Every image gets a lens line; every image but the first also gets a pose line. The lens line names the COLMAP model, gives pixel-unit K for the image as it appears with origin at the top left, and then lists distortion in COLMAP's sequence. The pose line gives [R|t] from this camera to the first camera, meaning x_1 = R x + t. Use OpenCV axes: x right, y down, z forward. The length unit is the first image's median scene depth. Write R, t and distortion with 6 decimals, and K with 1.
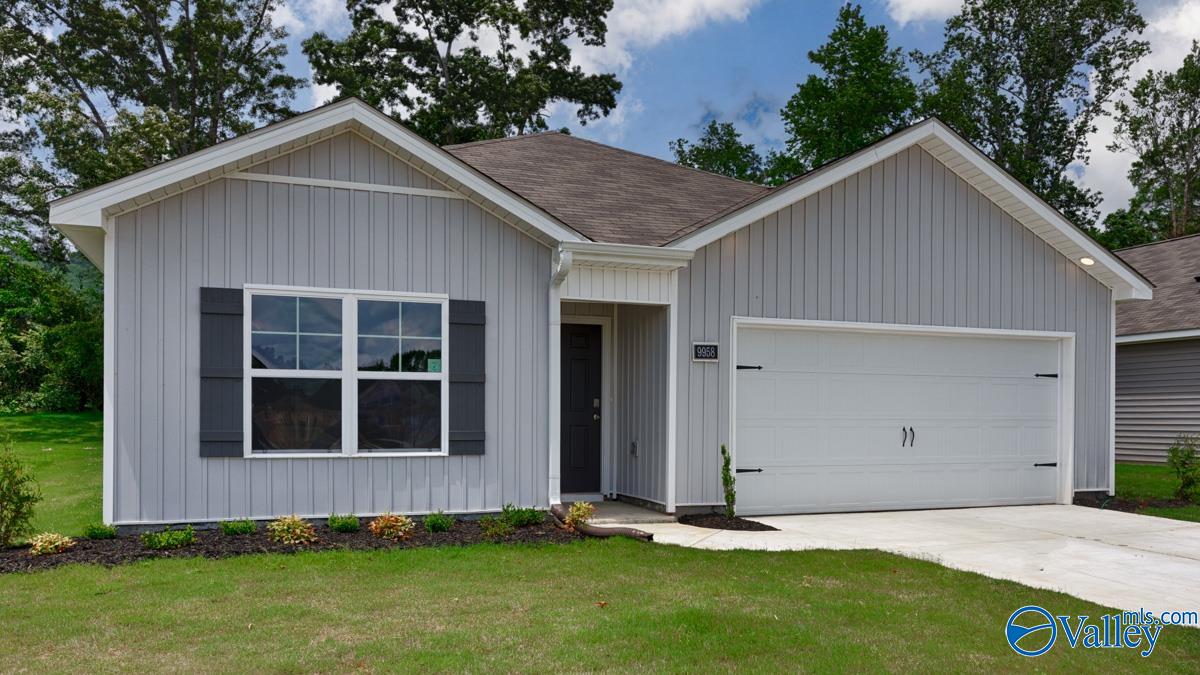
lens RADIAL K [[926.3, 0, 600.0], [0, 926.3, 337.5], [0, 0, 1]] dist [0.006271, 0.004121]
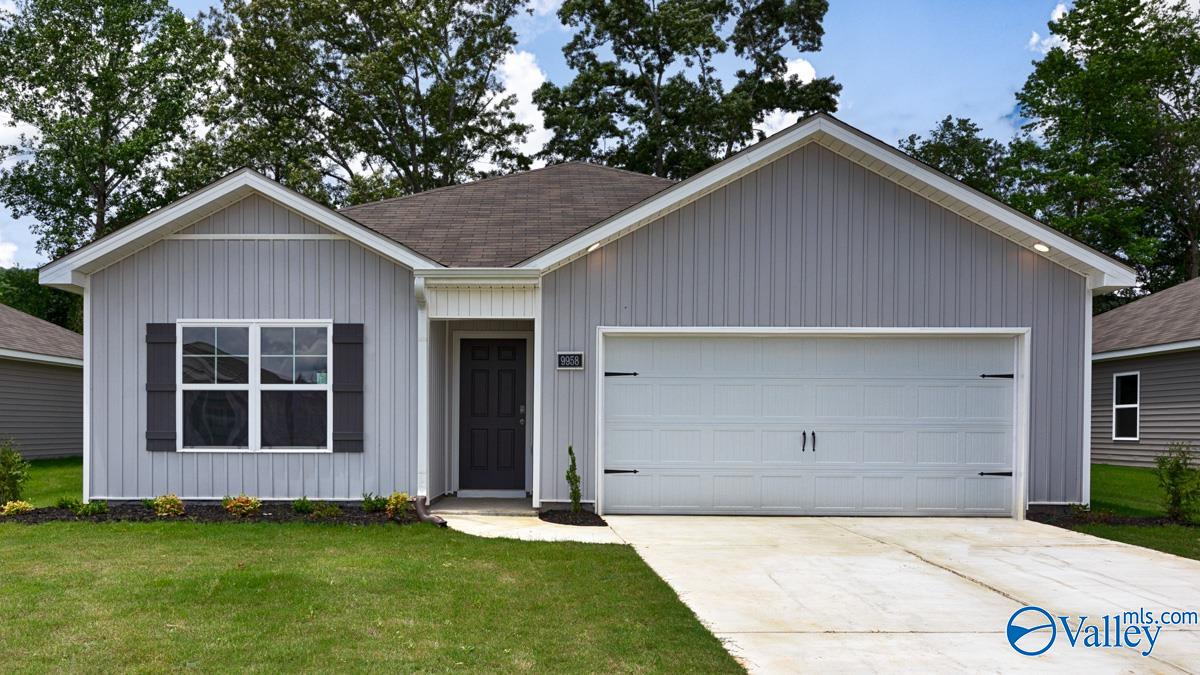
lens RADIAL K [[926.3, 0, 600.0], [0, 926.3, 337.5], [0, 0, 1]] dist [0.006271, 0.004121]
pose [[0.925716, -0.037817, -0.376324, 0.586780], [0.031403, 0.999238, -0.023165, 0.015532], [0.376913, 0.009626, 0.926198, 0.009369]]
